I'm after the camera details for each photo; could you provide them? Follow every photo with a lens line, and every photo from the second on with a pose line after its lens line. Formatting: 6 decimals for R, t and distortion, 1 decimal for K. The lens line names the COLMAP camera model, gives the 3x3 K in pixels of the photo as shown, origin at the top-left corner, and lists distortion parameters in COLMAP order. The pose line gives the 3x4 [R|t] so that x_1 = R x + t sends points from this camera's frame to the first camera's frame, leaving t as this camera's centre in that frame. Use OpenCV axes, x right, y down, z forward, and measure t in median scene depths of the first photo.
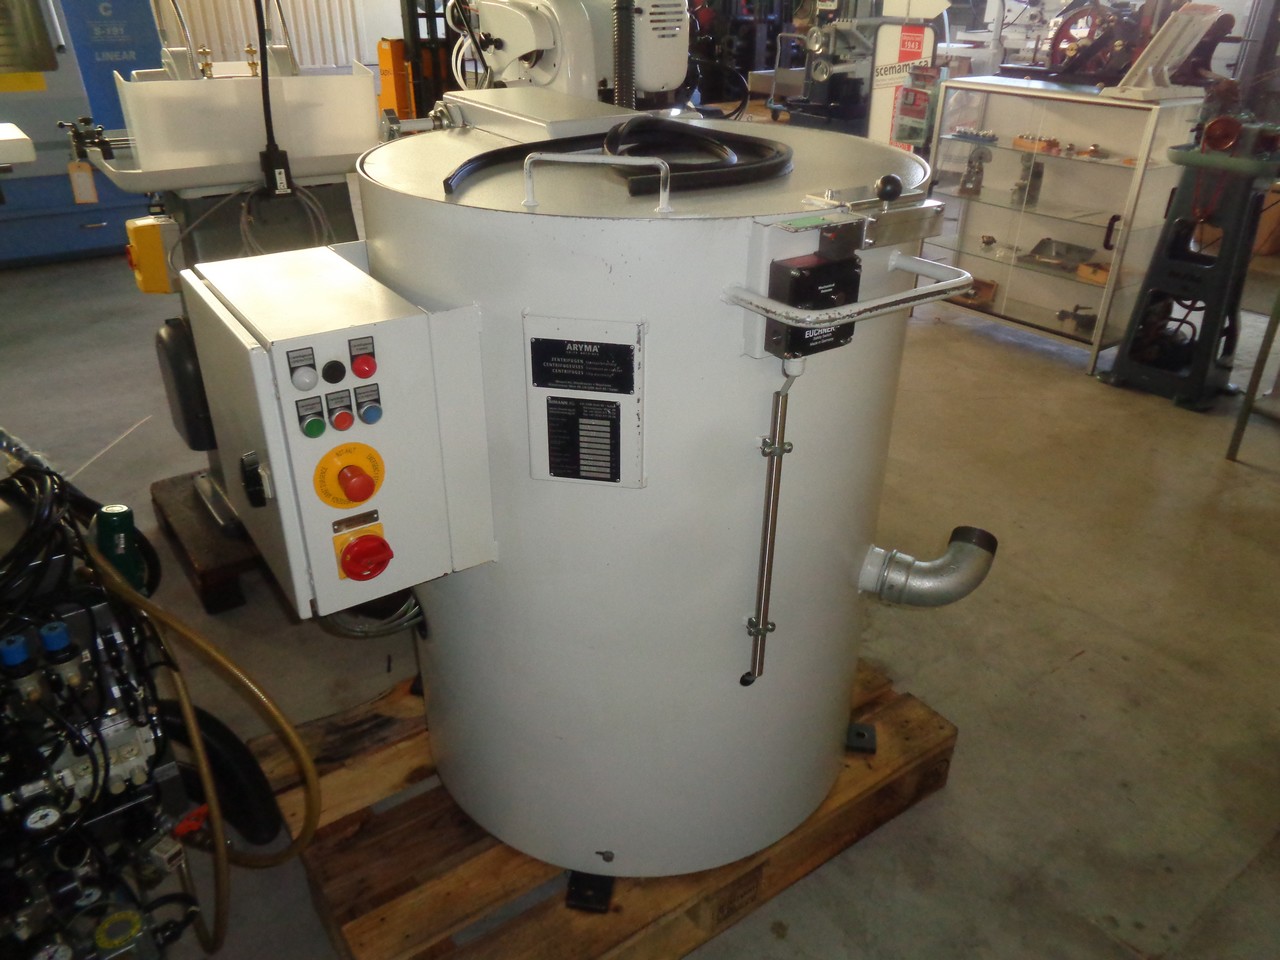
lens RADIAL K [[947.1, 0, 640.5], [0, 947.1, 481.1], [0, 0, 1]] dist [-0.010023, 0.024739]
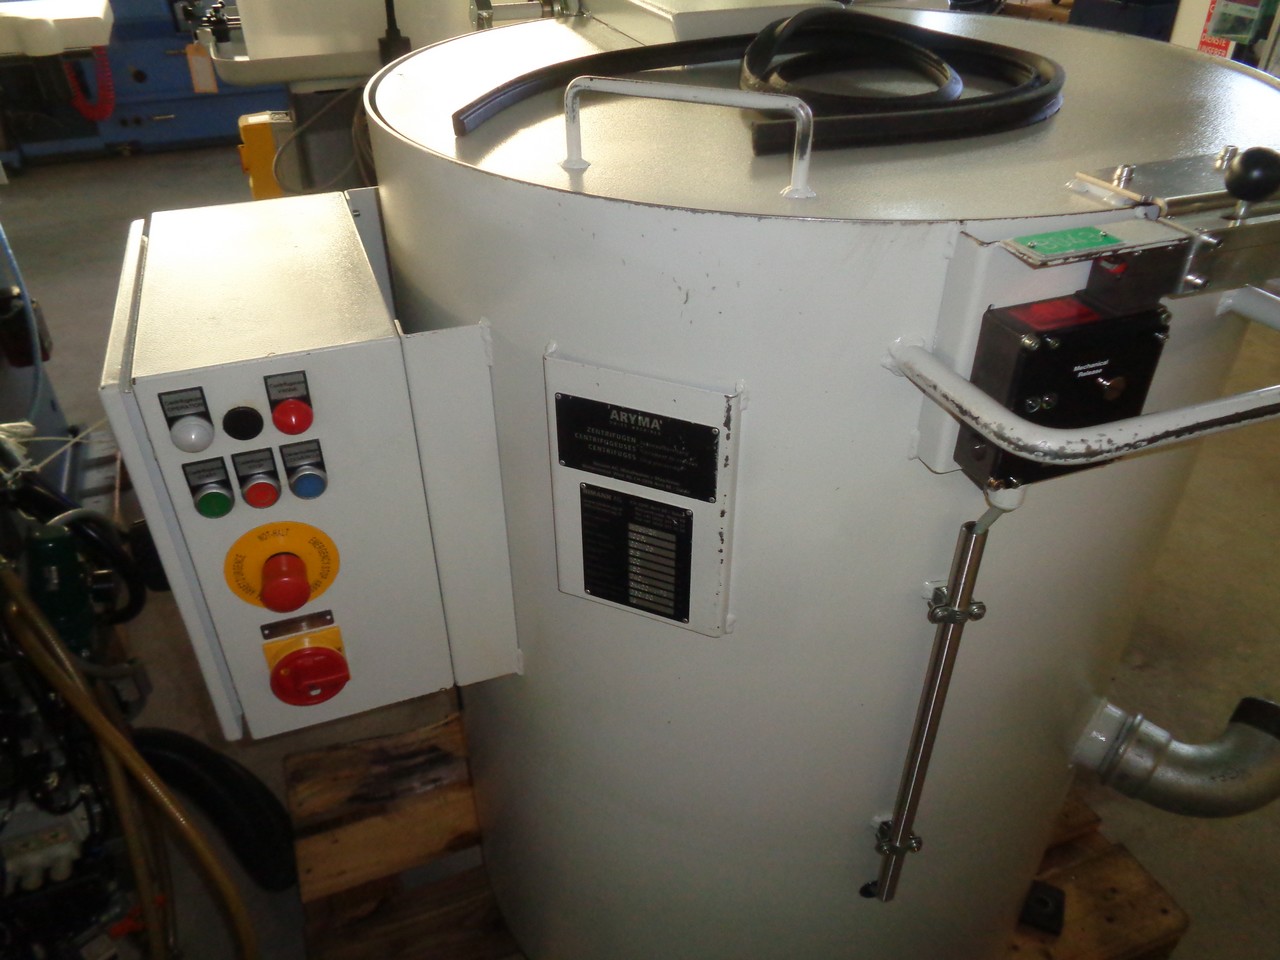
lens RADIAL K [[947.1, 0, 640.5], [0, 947.1, 481.1], [0, 0, 1]] dist [-0.010023, 0.024739]
pose [[0.970802, 0.124684, -0.204934, 0.066909], [-0.101836, 0.987715, 0.118523, -0.169841], [0.217194, -0.094193, 0.971573, 0.411939]]
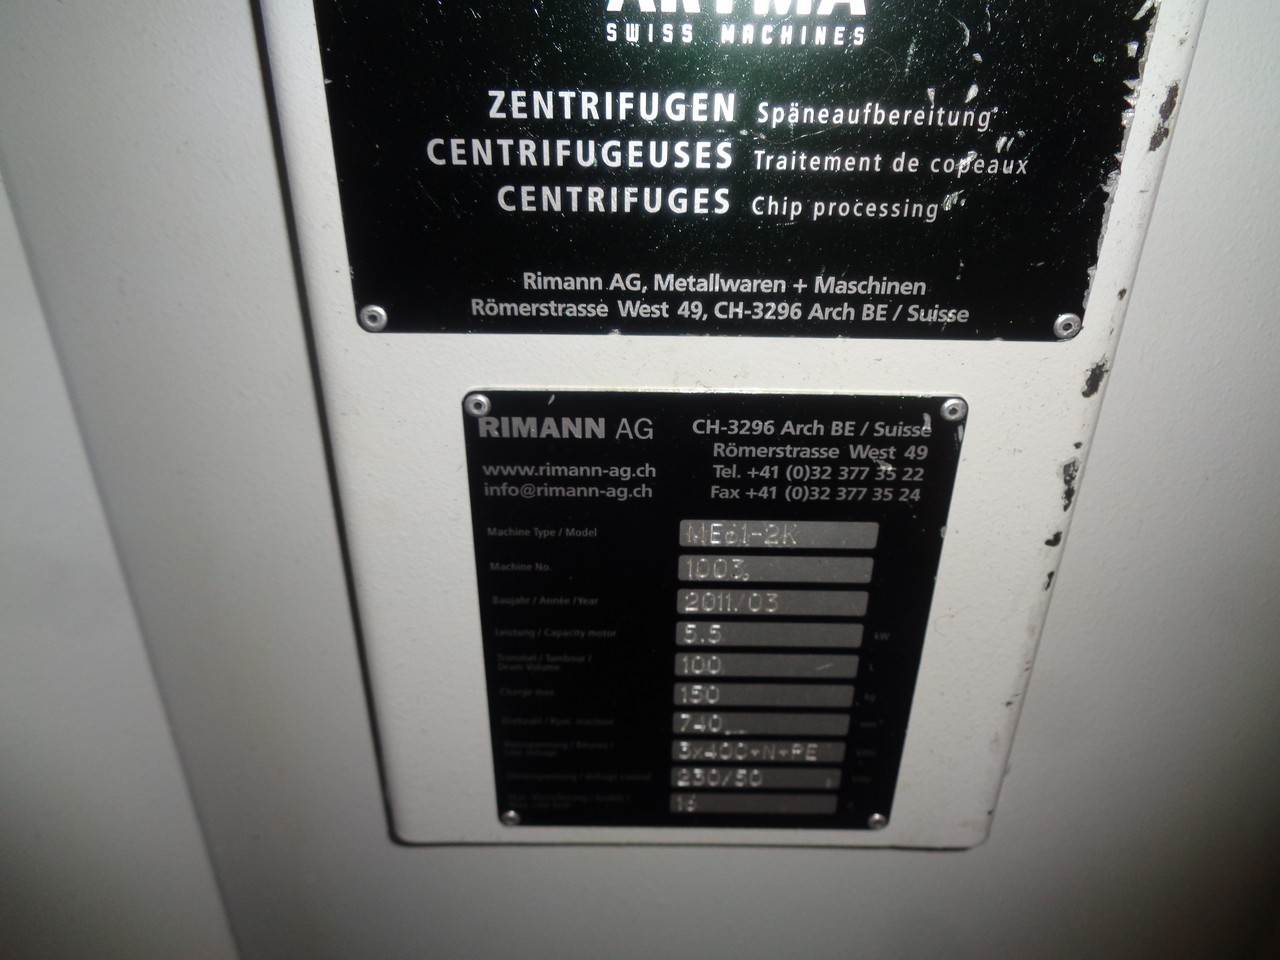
lens RADIAL K [[947.1, 0, 640.5], [0, 947.1, 481.1], [0, 0, 1]] dist [-0.010023, 0.024739]
pose [[0.985340, -0.079694, 0.150841, -0.096214], [0.078213, 0.996812, 0.015738, -0.076814], [-0.151614, -0.003710, 0.988433, 0.860374]]
